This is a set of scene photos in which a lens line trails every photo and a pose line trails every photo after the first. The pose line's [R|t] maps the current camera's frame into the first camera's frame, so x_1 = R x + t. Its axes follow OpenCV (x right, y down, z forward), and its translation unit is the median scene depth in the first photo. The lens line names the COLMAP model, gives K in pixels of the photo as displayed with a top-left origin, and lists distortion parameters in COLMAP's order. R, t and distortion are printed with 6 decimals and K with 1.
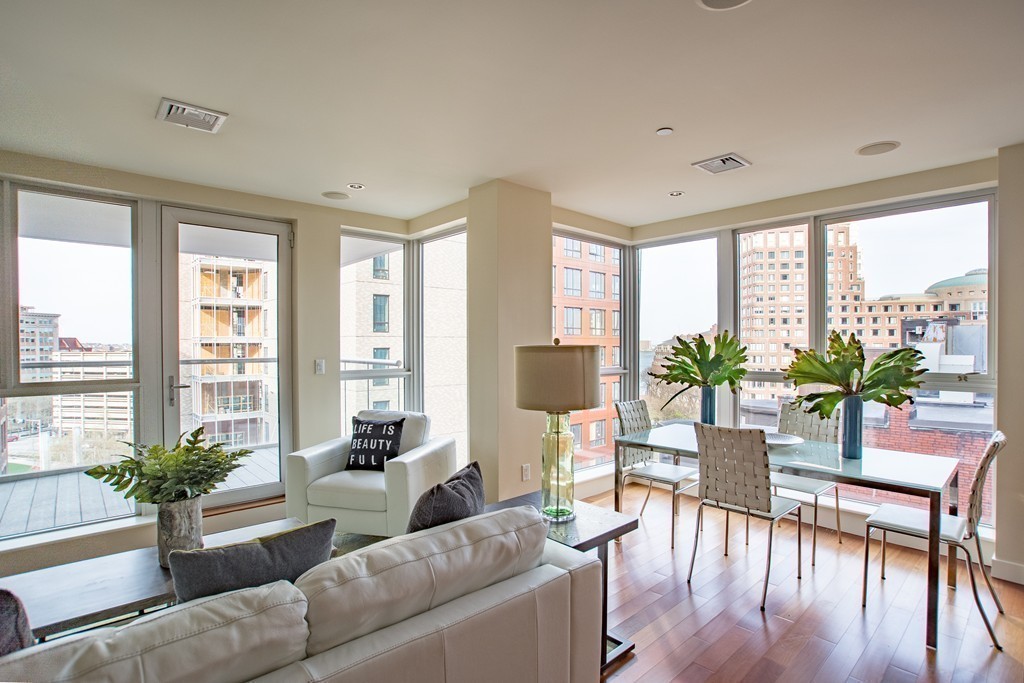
lens RADIAL K [[509.7, 0, 519.4], [0, 509.7, 343.7], [0, 0, 1]] dist [-0.041951, 0.011250]
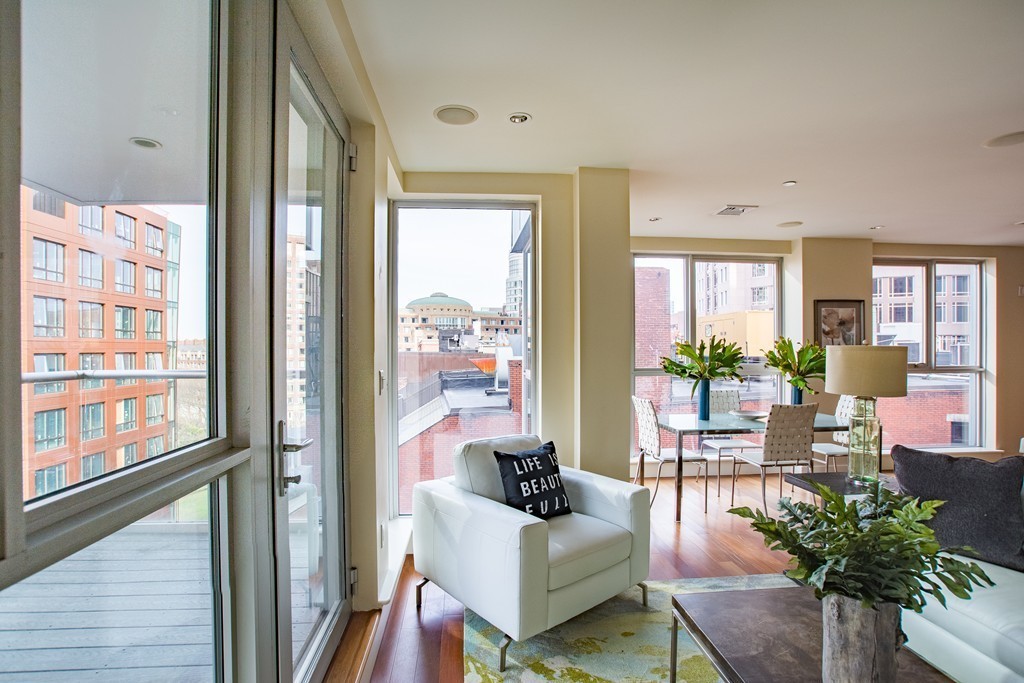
lens RADIAL K [[509.7, 0, 481.6], [0, 509.7, 347.2], [0, 0, 1]] dist [-0.041951, 0.011250]
pose [[0.630931, -0.000162, 0.775839, -0.118300], [0.003249, 0.999992, -0.002433, 0.000411], [-0.775832, 0.004056, 0.630927, 0.078215]]
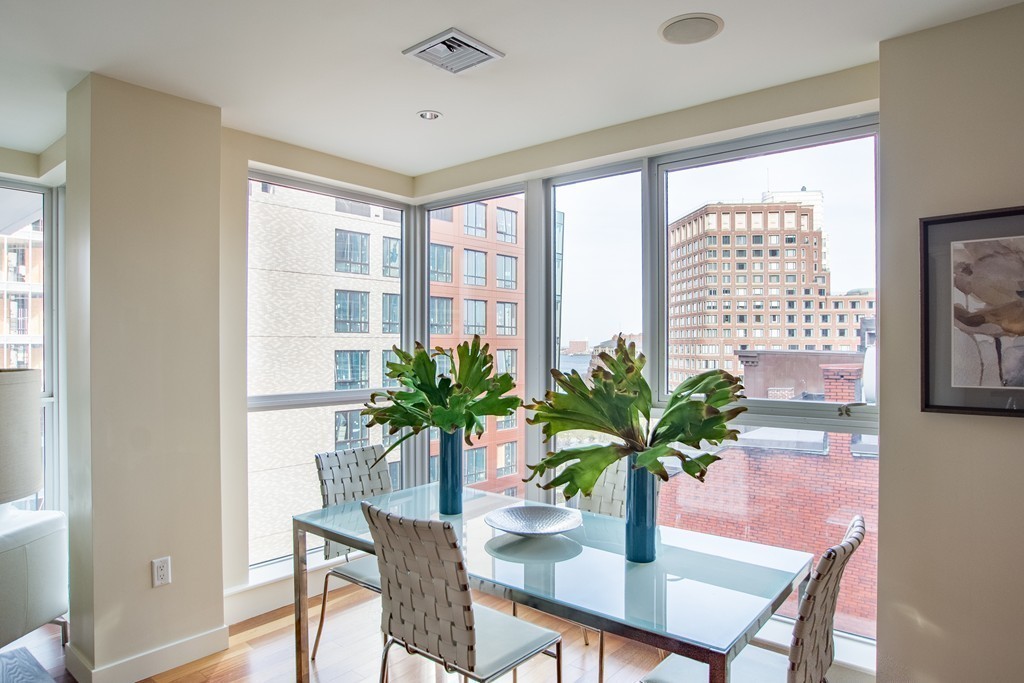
lens RADIAL K [[626.5, 0, 517.7], [0, 626.5, 346.0], [0, 0, 1]] dist [-0.038408, 0.005354]
pose [[0.991658, 0.001820, 0.128887, 0.045716], [-0.002183, 0.999994, 0.002671, -0.002020], [-0.128881, -0.002930, 0.991656, 0.032287]]
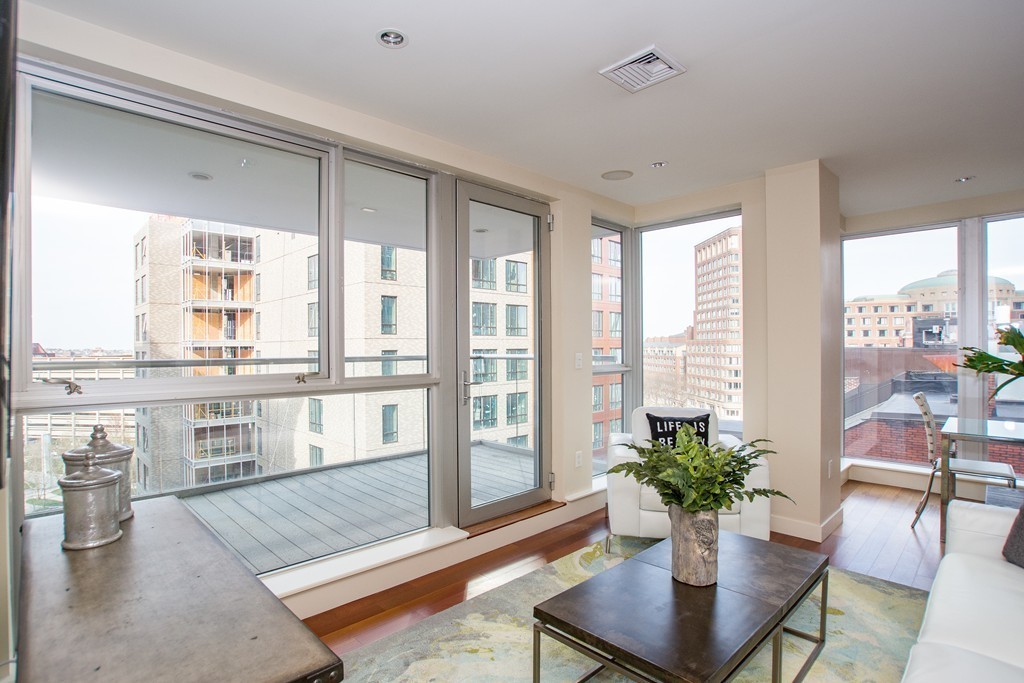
lens RADIAL K [[509.7, 0, 484.0], [0, 509.7, 351.0], [0, 0, 1]] dist [-0.041951, 0.011250]
pose [[0.999792, -0.005674, 0.019585, -0.086713], [0.005530, 0.999957, 0.007404, 0.002798], [-0.019626, -0.007294, 0.999781, 0.010902]]
